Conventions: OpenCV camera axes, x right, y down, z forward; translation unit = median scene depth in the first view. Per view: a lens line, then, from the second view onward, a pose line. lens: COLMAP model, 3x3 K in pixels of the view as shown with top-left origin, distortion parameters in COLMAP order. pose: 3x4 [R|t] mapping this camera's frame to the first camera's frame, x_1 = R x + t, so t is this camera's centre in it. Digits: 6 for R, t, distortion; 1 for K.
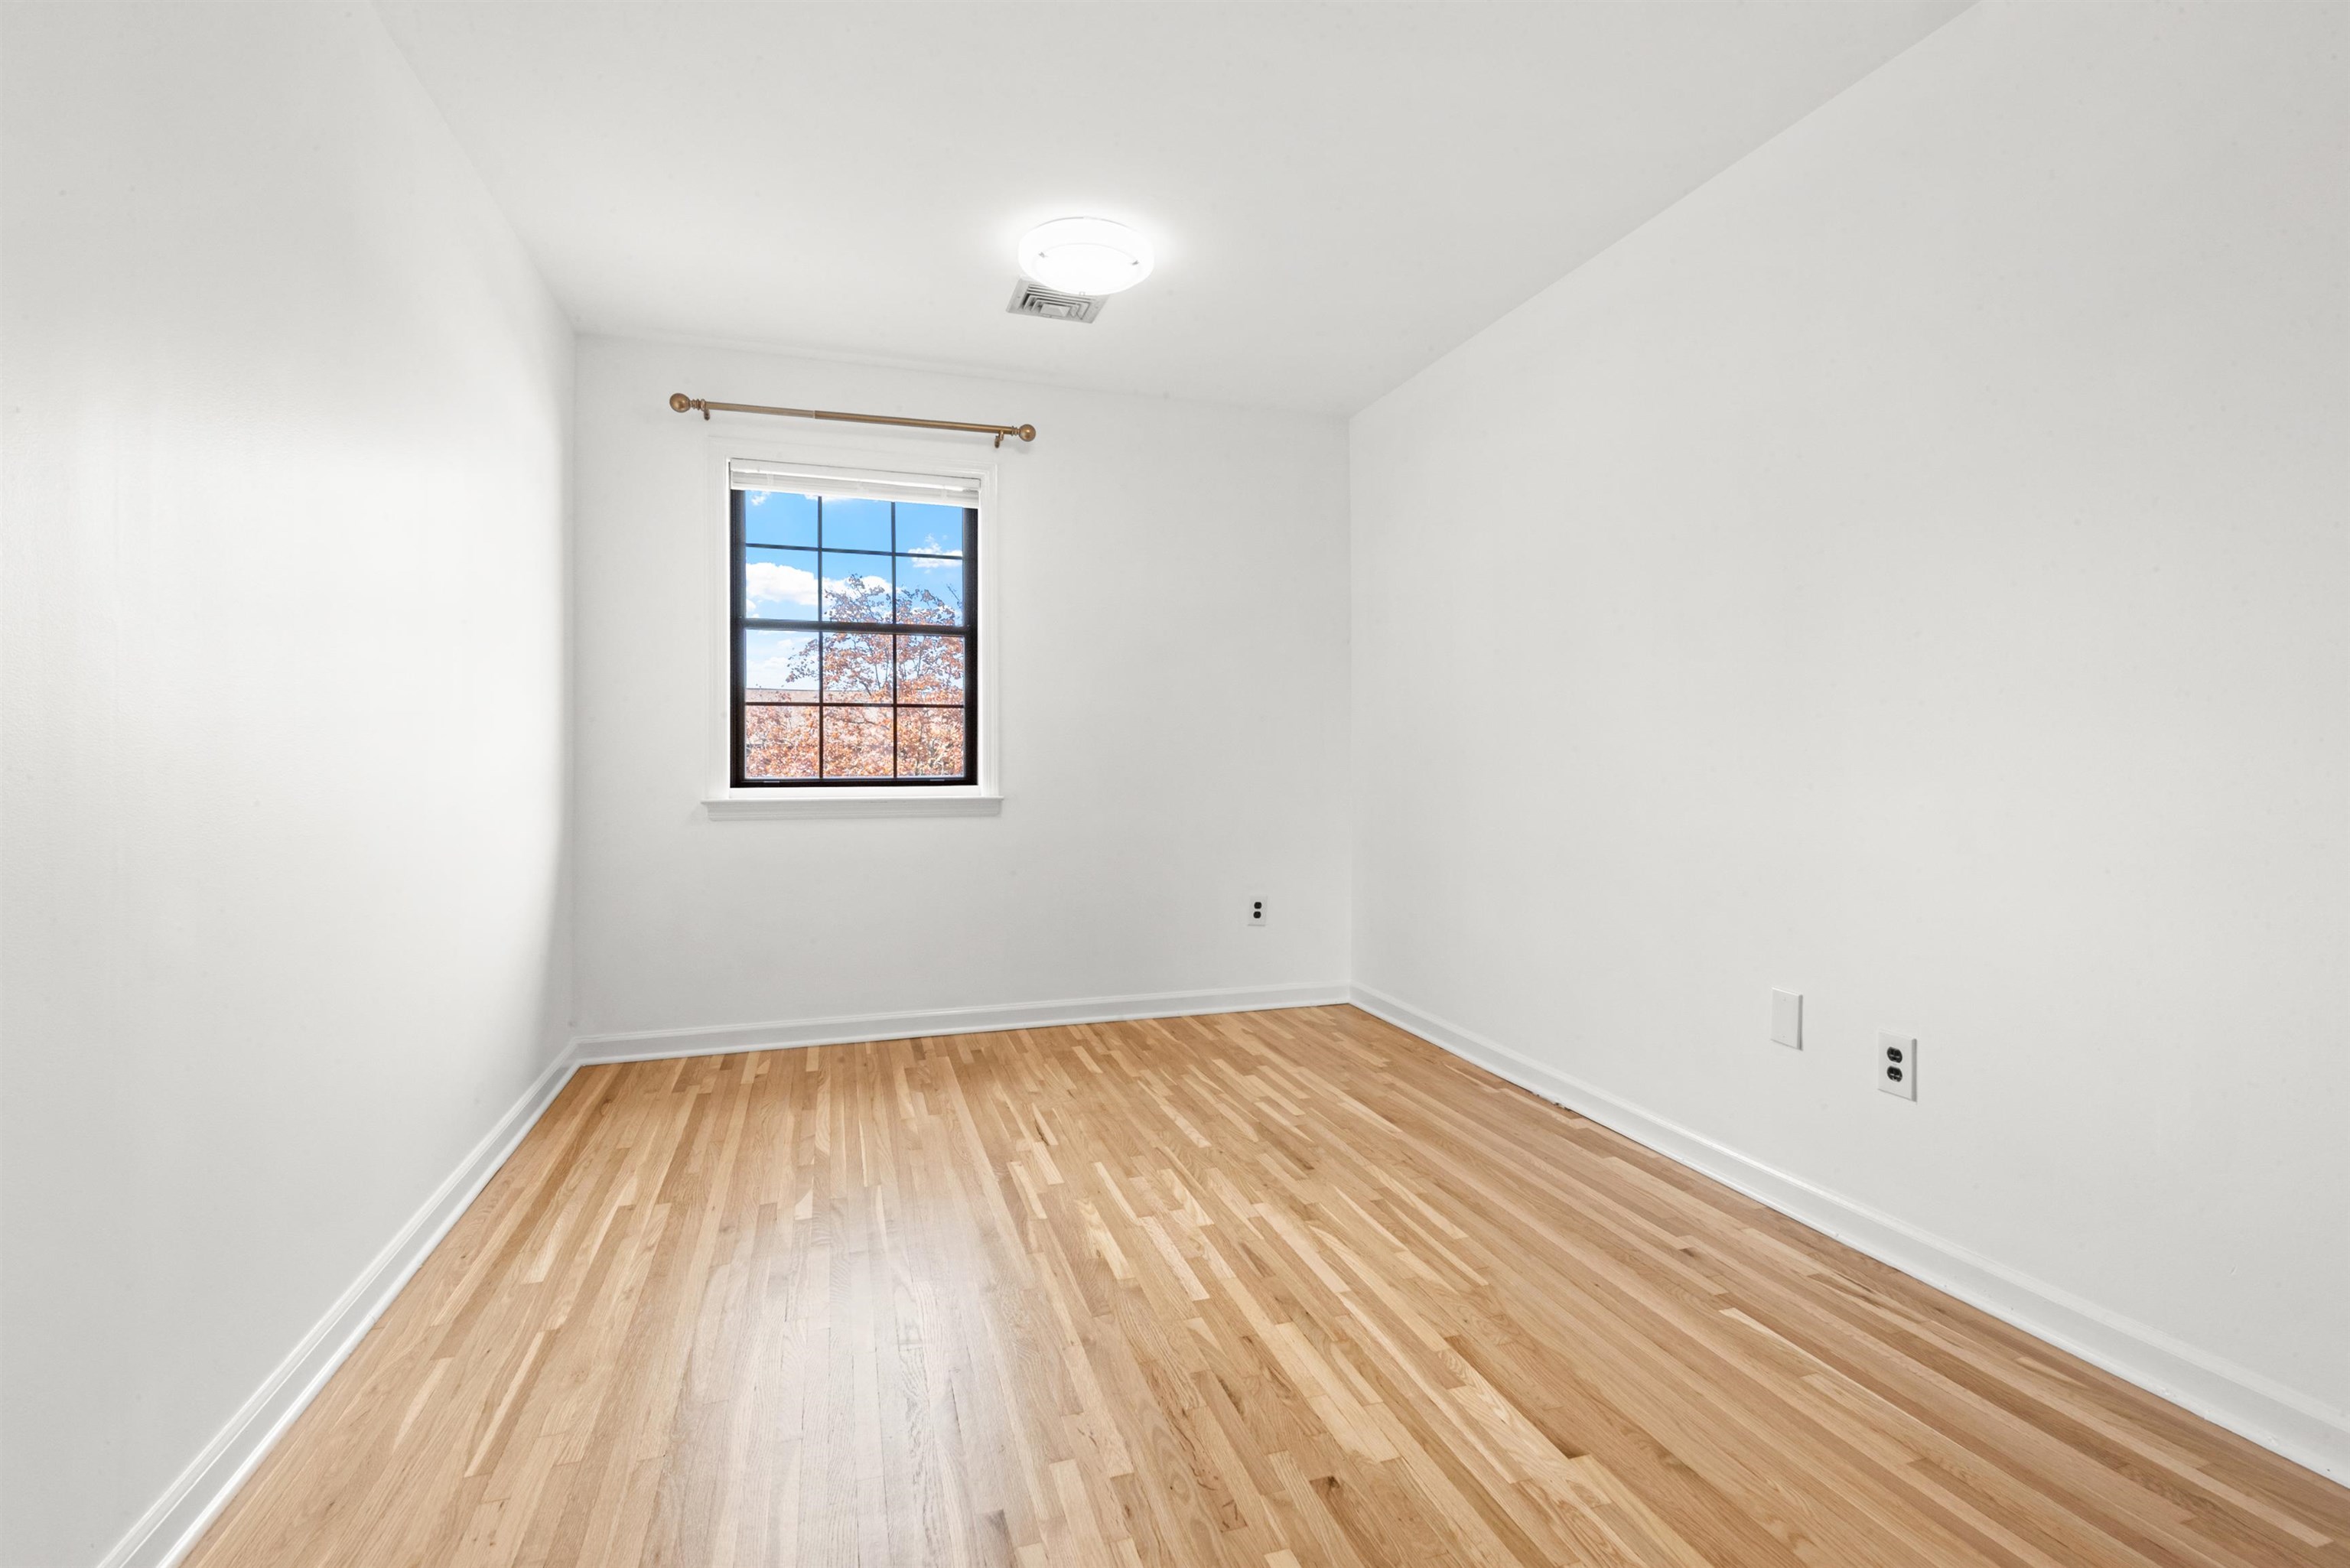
lens RADIAL K [[1065.6, 0, 1175.0], [0, 1065.6, 784.0], [0, 0, 1]] dist [0.013607, -0.014223]
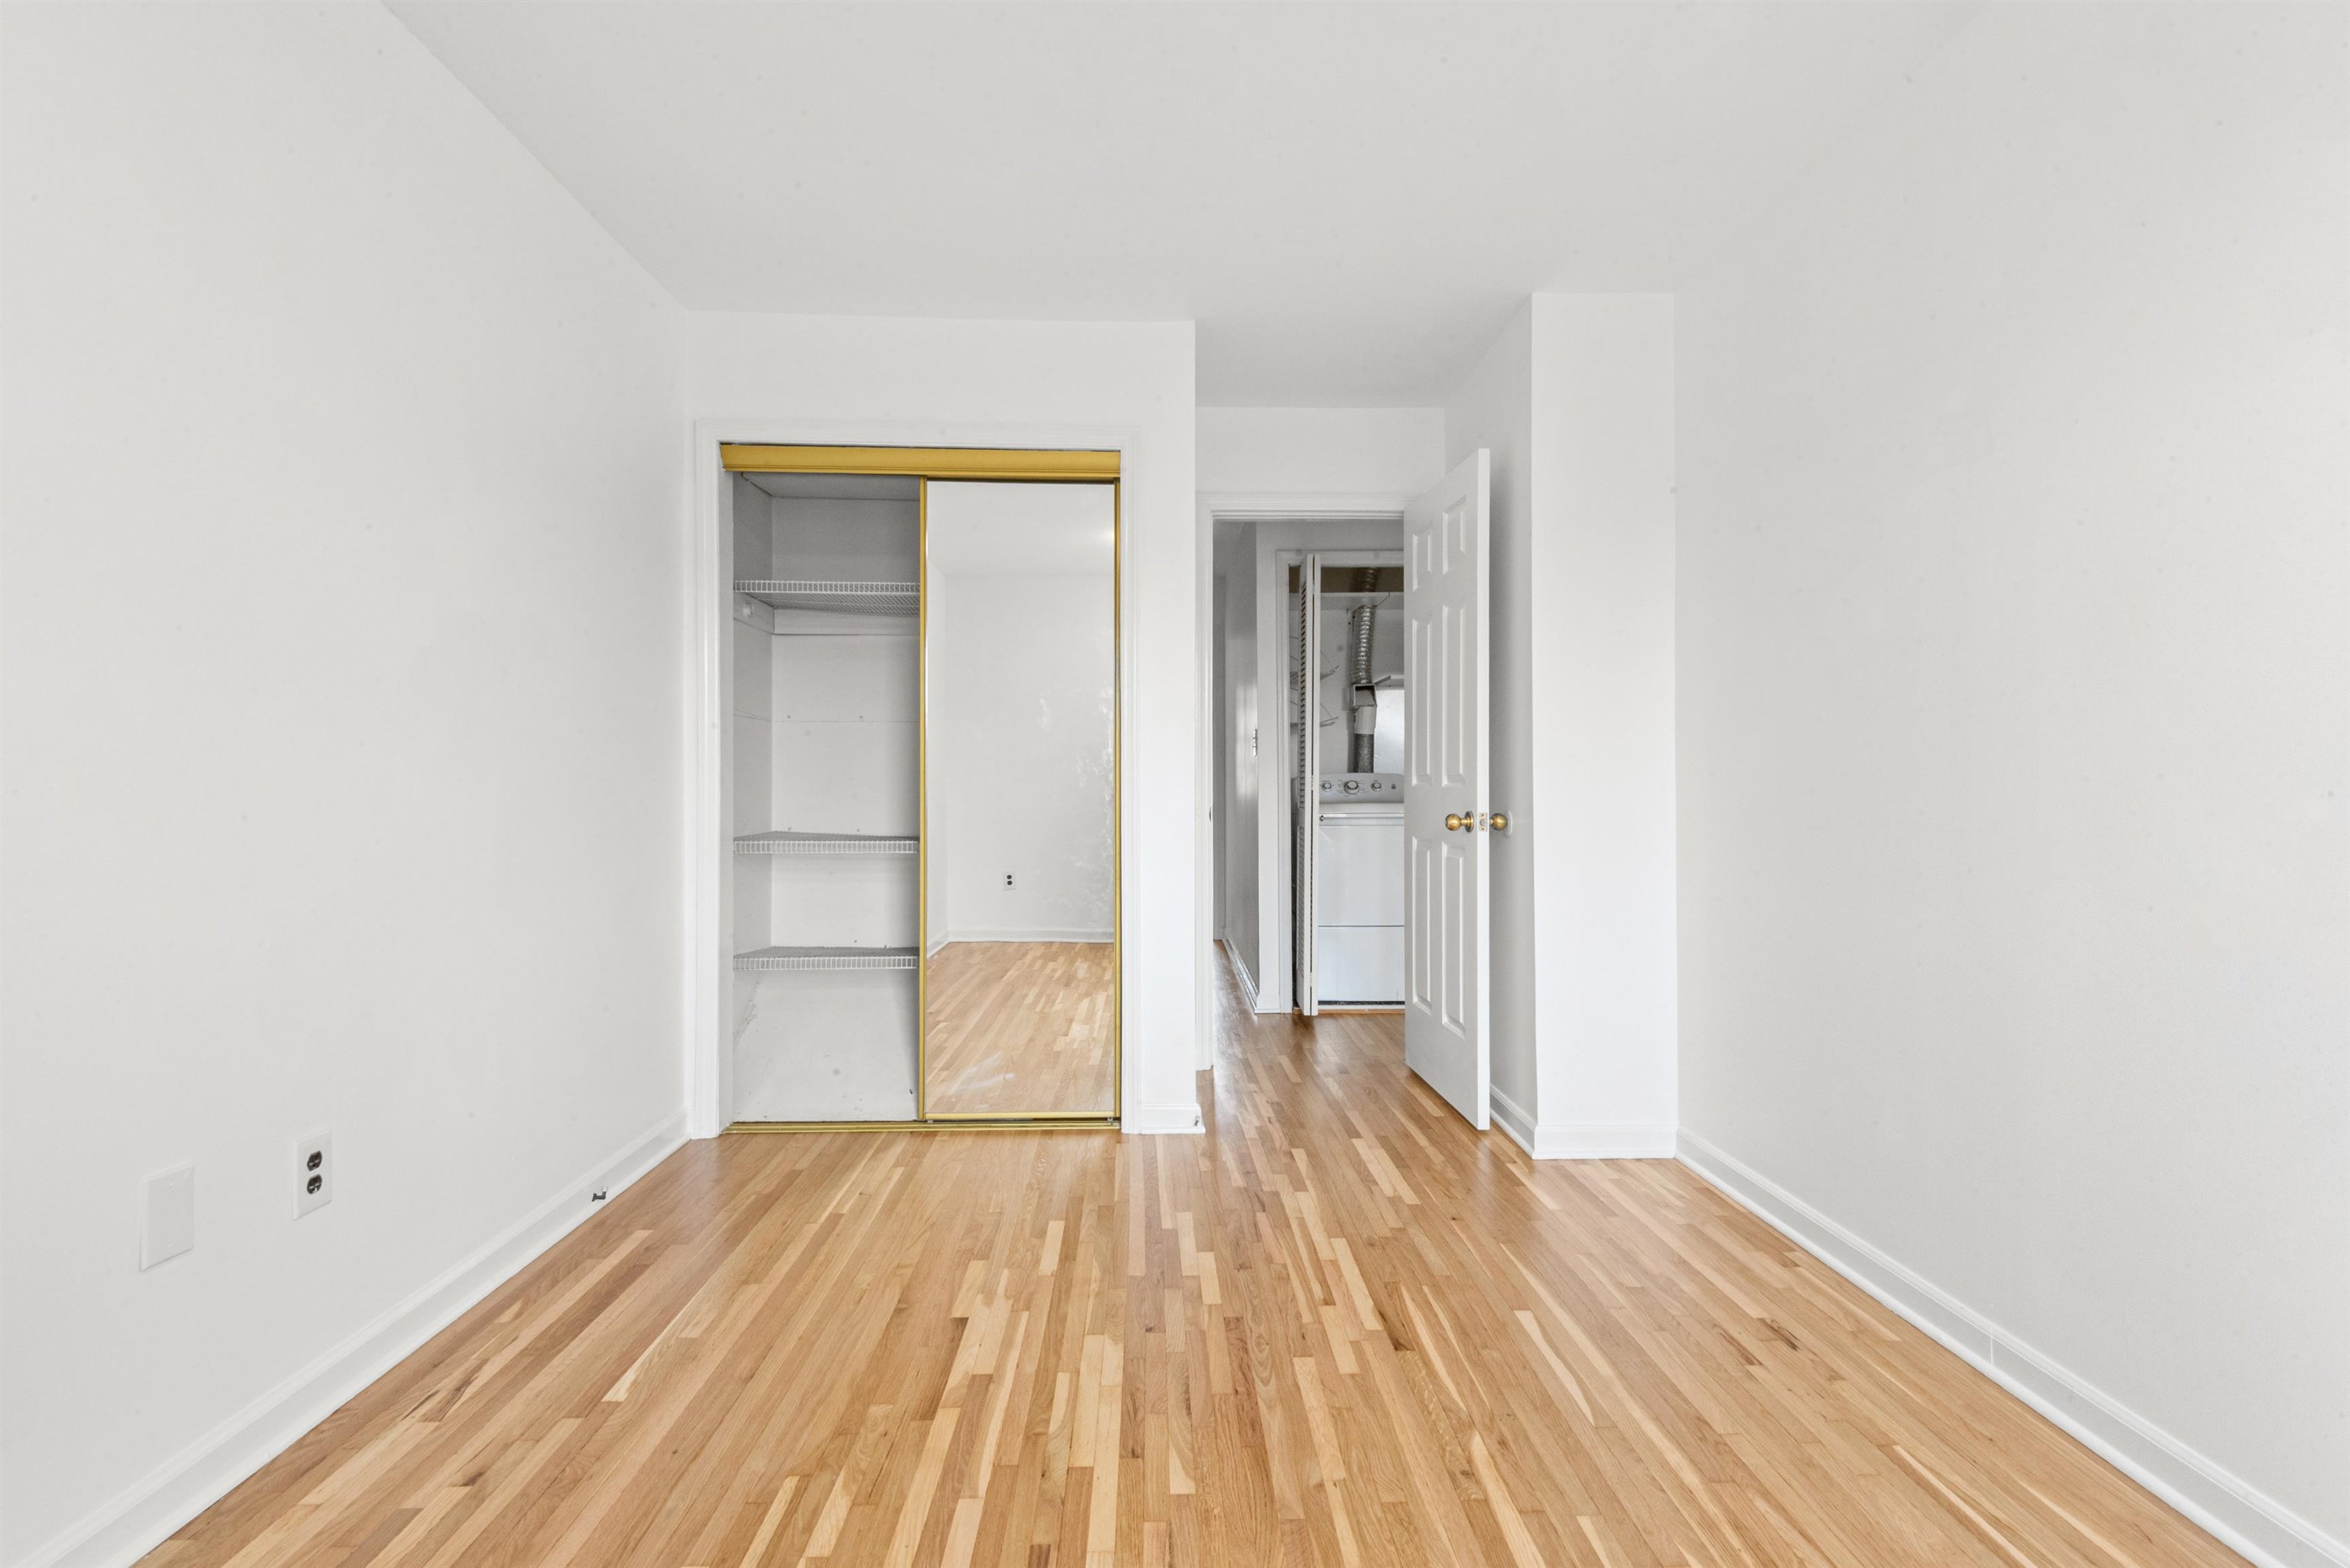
lens RADIAL K [[1087.5, 0, 1187.5], [0, 1087.5, 788.0], [0, 0, 1]] dist [0.035916, -0.016596]
pose [[-0.962631, 0.001891, 0.270808, -0.228472], [0.009486, 0.999597, 0.026737, -0.053911], [-0.270649, 0.028307, -0.962262, 1.913844]]
